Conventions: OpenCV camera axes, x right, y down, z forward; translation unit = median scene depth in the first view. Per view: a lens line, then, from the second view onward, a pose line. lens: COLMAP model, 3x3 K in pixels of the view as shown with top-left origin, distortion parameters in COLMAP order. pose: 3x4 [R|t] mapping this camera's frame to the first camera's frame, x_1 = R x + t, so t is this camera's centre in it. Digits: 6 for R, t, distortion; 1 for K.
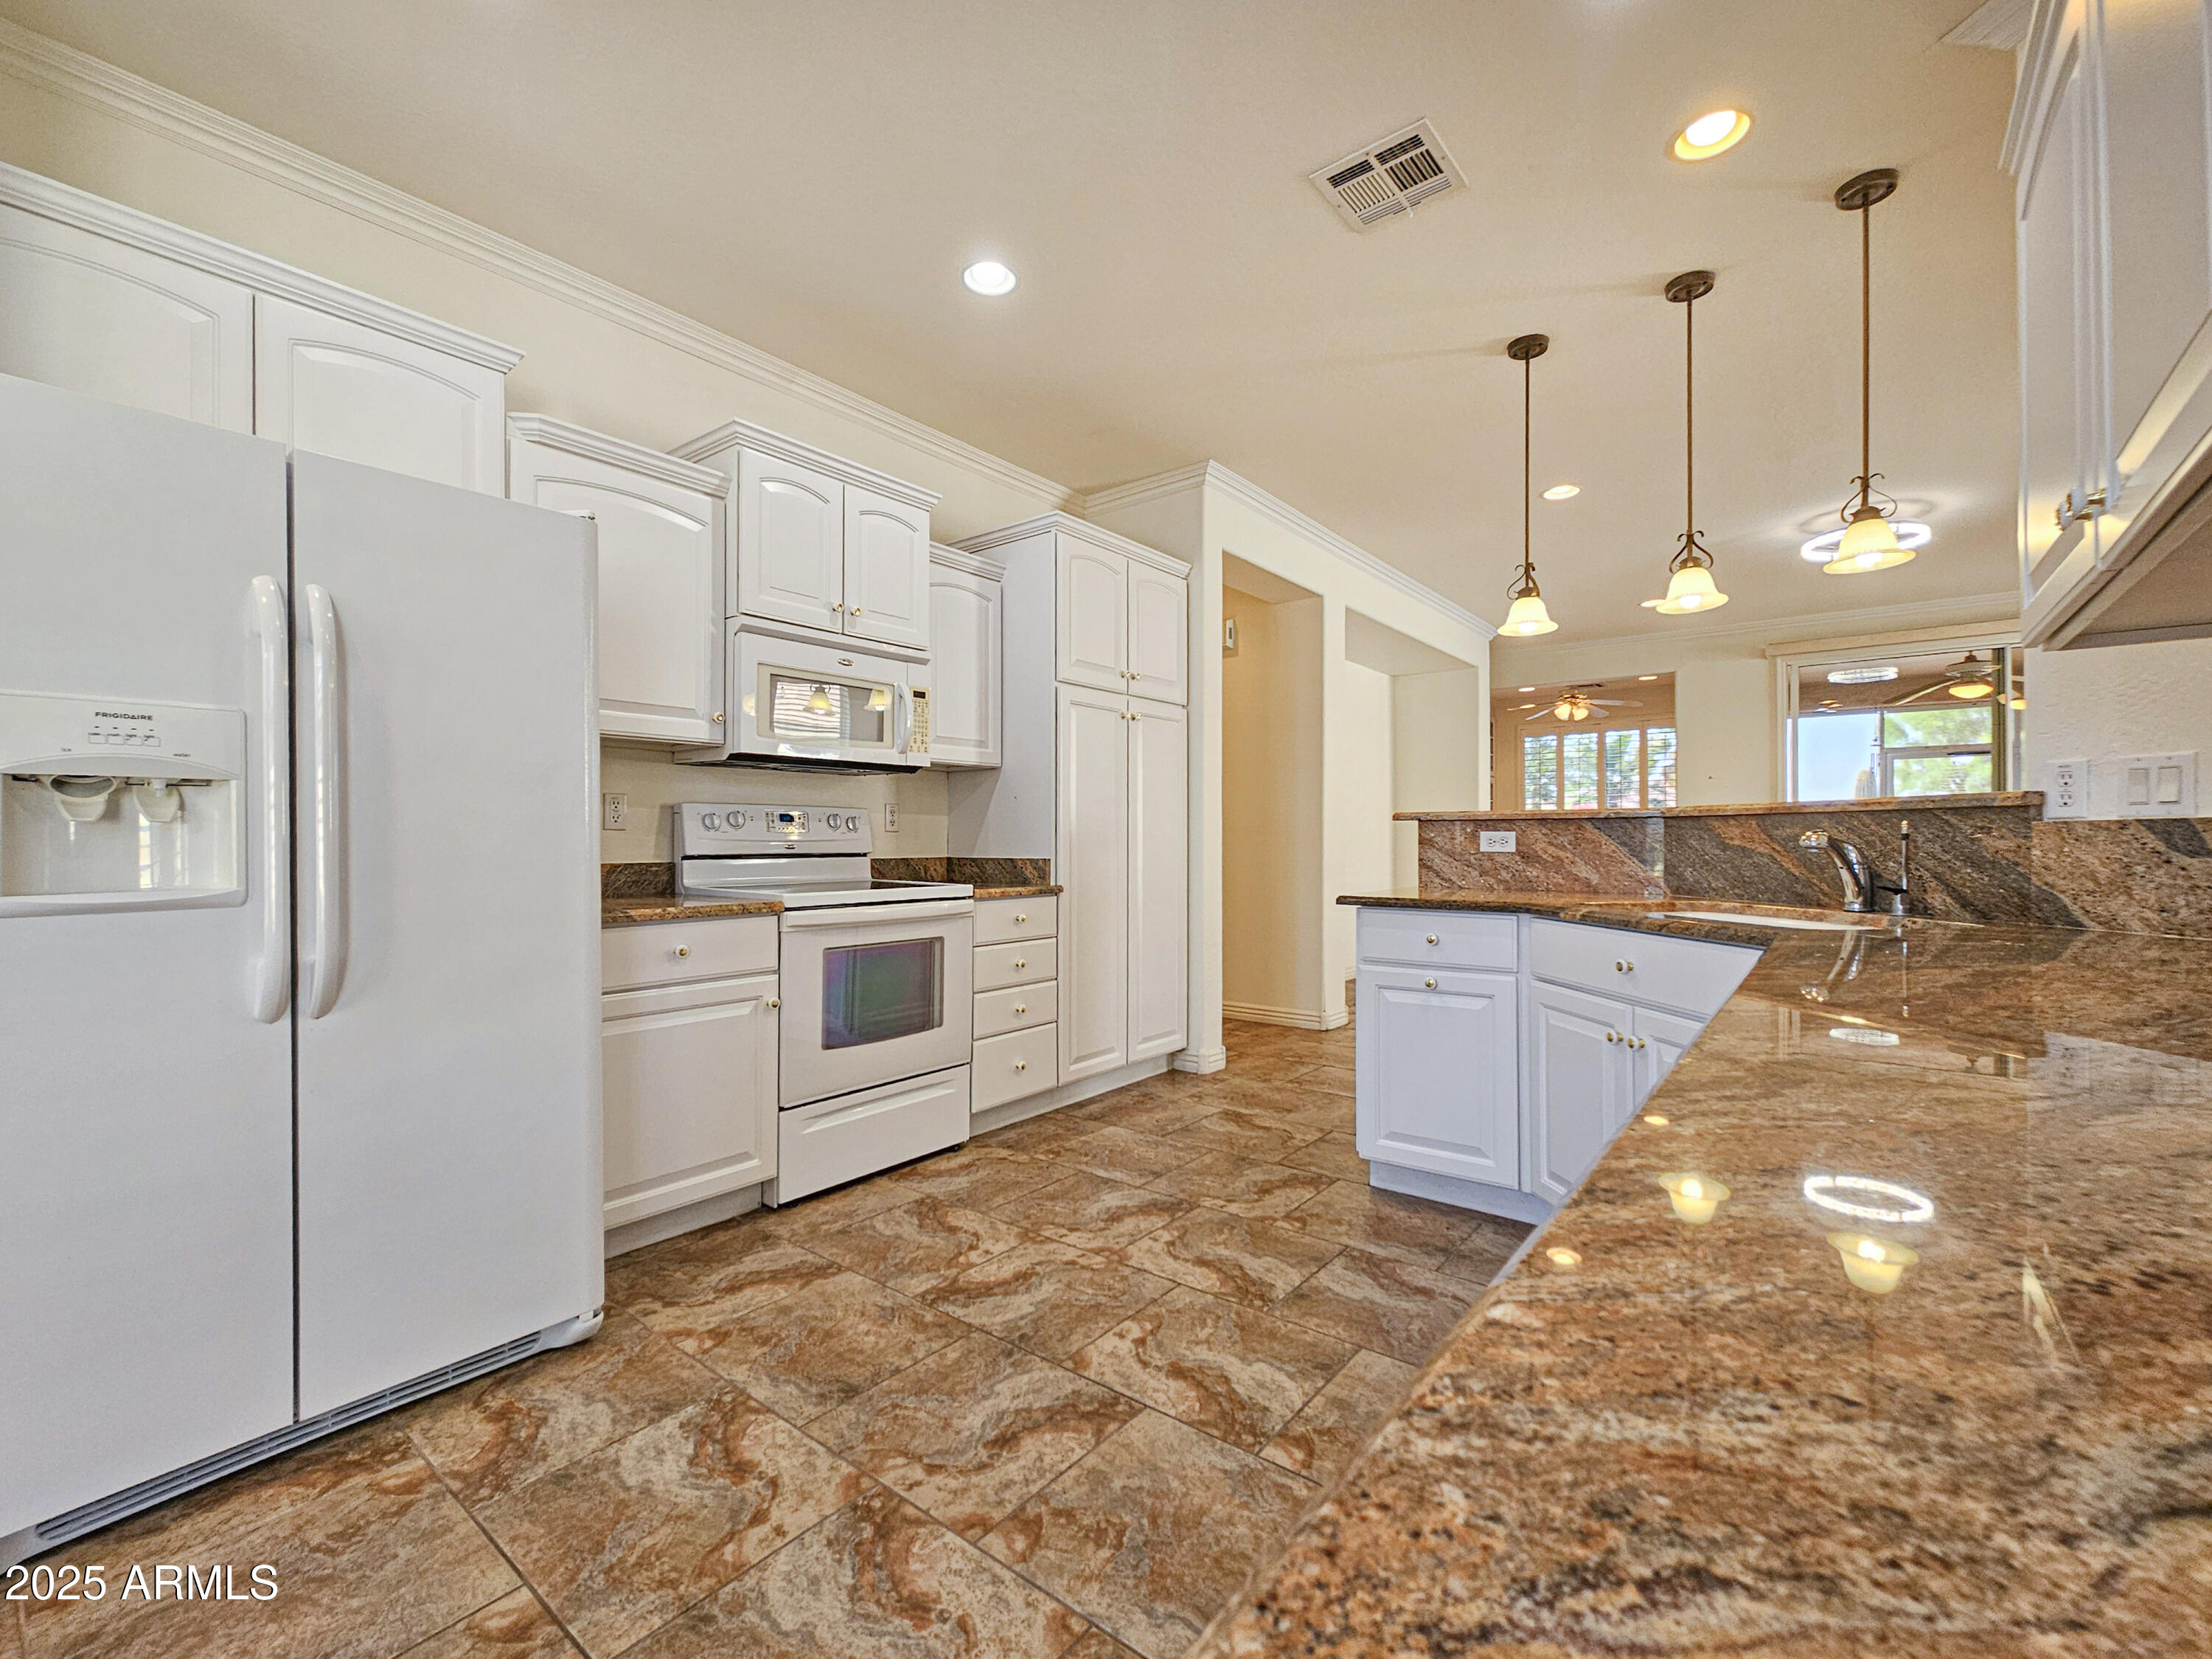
lens RADIAL K [[917.8, 0, 1109.2], [0, 917.8, 838.8], [0, 0, 1]] dist [0.002144, 0.000326]
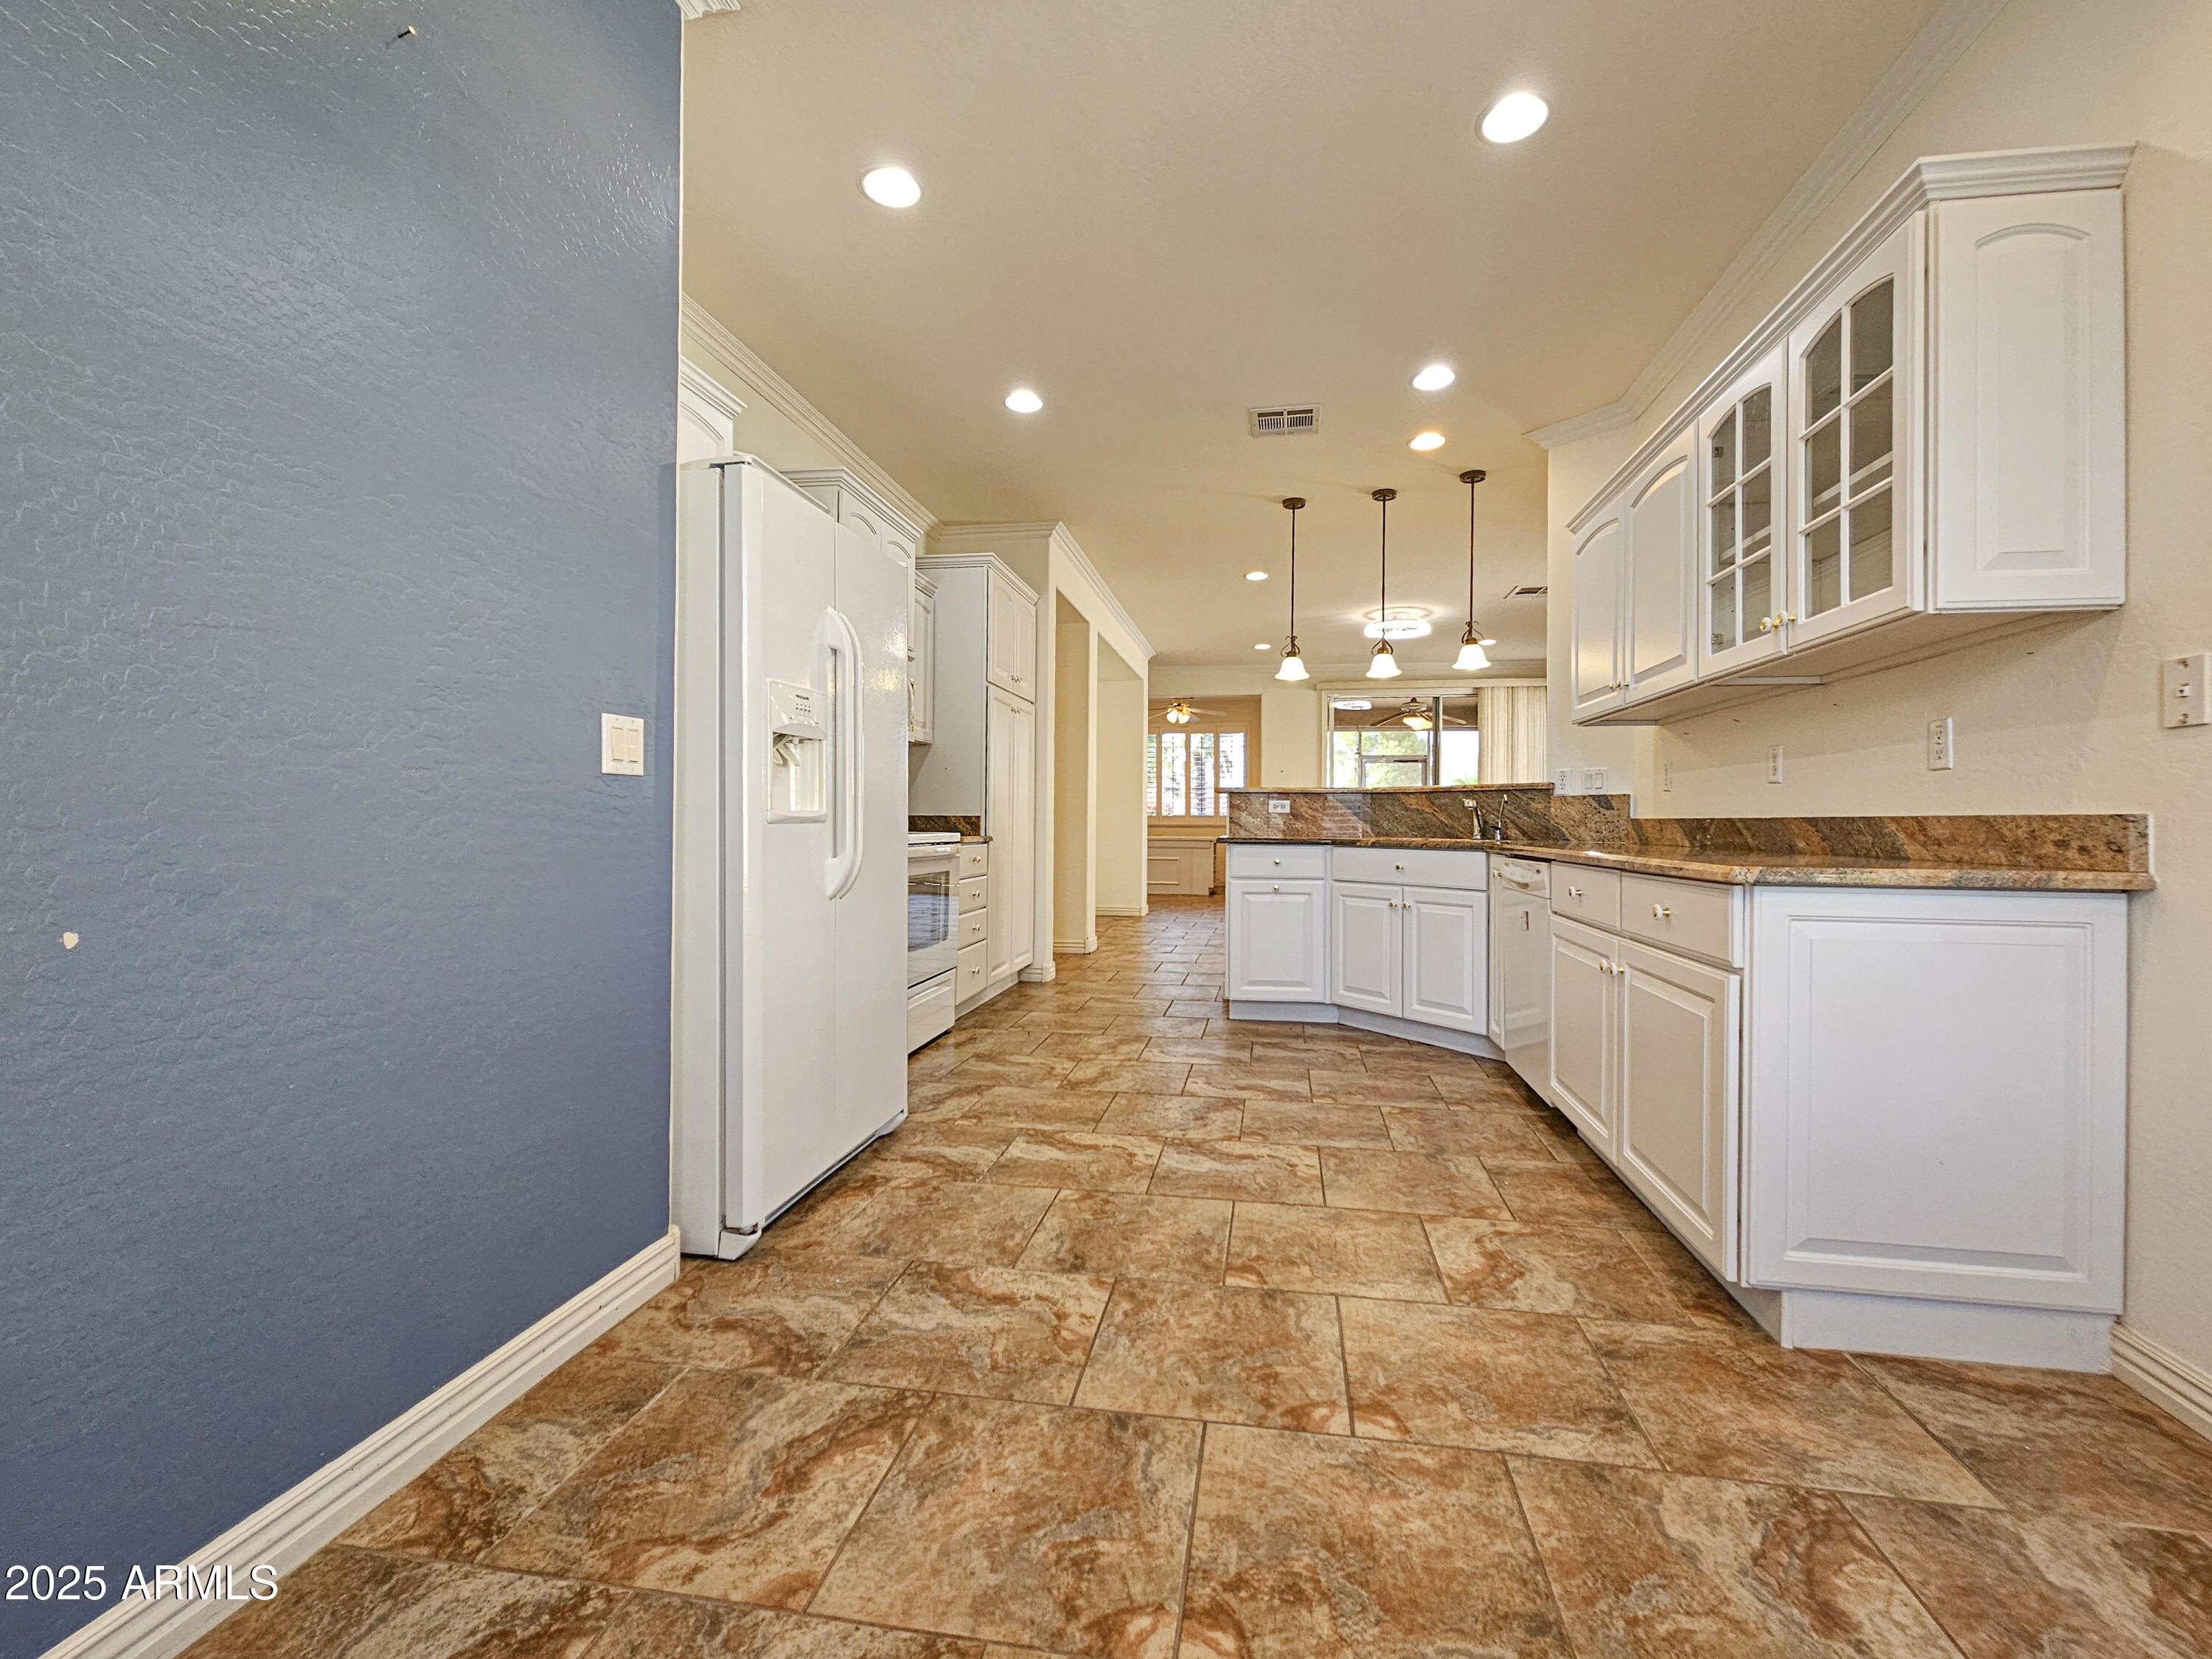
lens RADIAL K [[917.8, 0, 1112.0], [0, 917.8, 822.5], [0, 0, 1]] dist [0.002144, 0.000326]
pose [[0.877693, 0.008335, 0.479151, -0.703186], [-0.009727, 0.999953, 0.000424, 0.038524], [-0.479125, -0.005032, 0.877733, -0.321438]]
